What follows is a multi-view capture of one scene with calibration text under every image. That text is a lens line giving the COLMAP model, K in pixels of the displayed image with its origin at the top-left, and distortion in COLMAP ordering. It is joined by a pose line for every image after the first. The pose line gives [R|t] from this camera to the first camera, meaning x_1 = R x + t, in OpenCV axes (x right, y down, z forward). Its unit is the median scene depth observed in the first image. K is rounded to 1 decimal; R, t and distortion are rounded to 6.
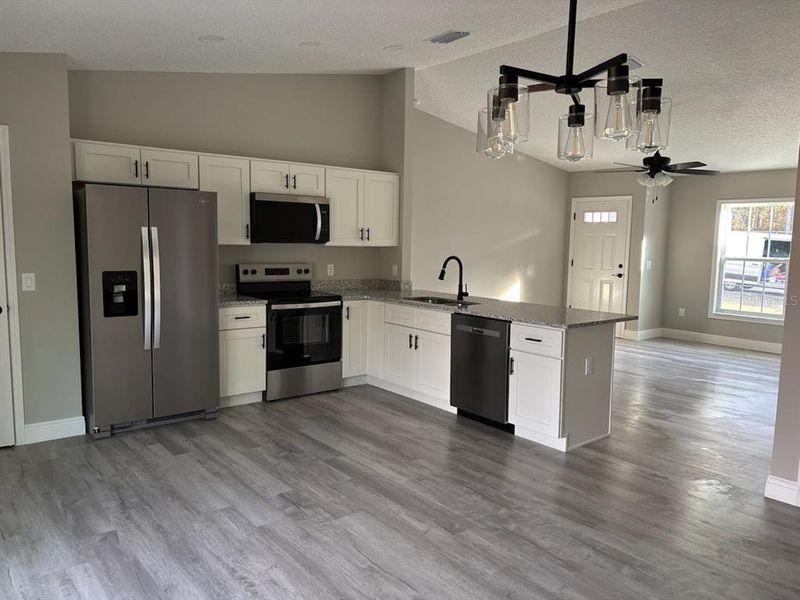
lens RADIAL K [[602.8, 0, 400.0], [0, 602.8, 300.0], [0, 0, 1]] dist [0.008864, 0.004645]
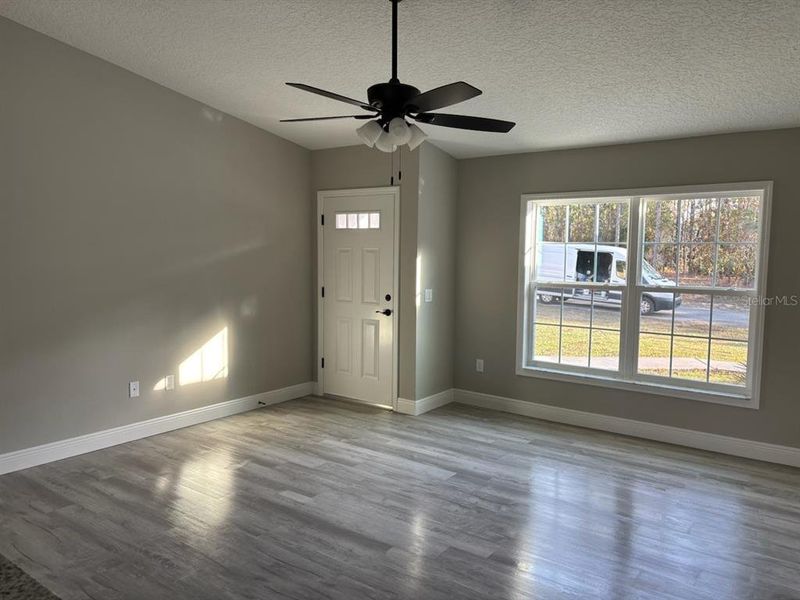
lens RADIAL K [[602.8, 0, 400.0], [0, 602.8, 300.0], [0, 0, 1]] dist [0.008864, 0.004645]
pose [[0.966189, -0.028579, 0.256245, 0.216007], [0.033540, 0.999325, -0.015010, -0.043965], [-0.255643, 0.023097, 0.966495, 0.385925]]
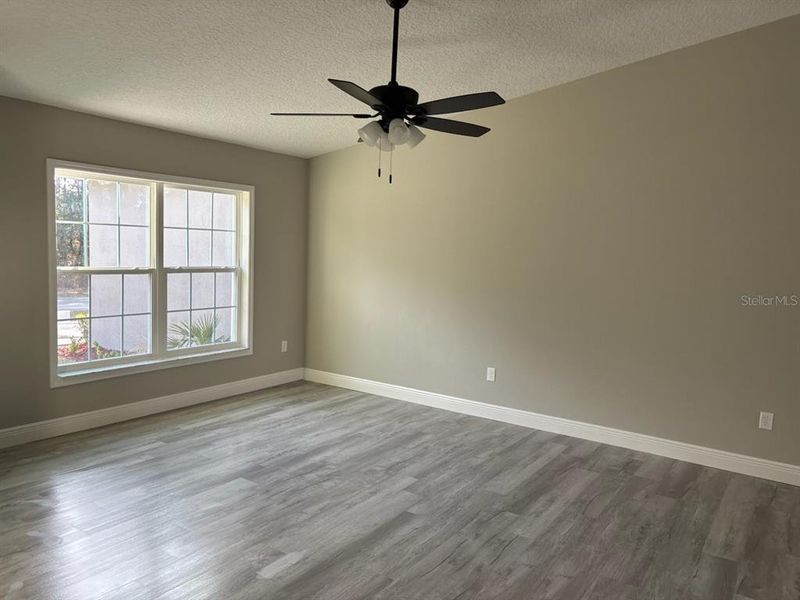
lens RADIAL K [[587.7, 0, 400.0], [0, 587.7, 300.0], [0, 0, 1]] dist [-0.001313, 0.000082]
pose [[-0.282511, -0.113786, 0.952492, -0.042270], [0.062720, 0.988624, 0.136705, -0.091562], [-0.957211, 0.098361, -0.272161, 0.816724]]
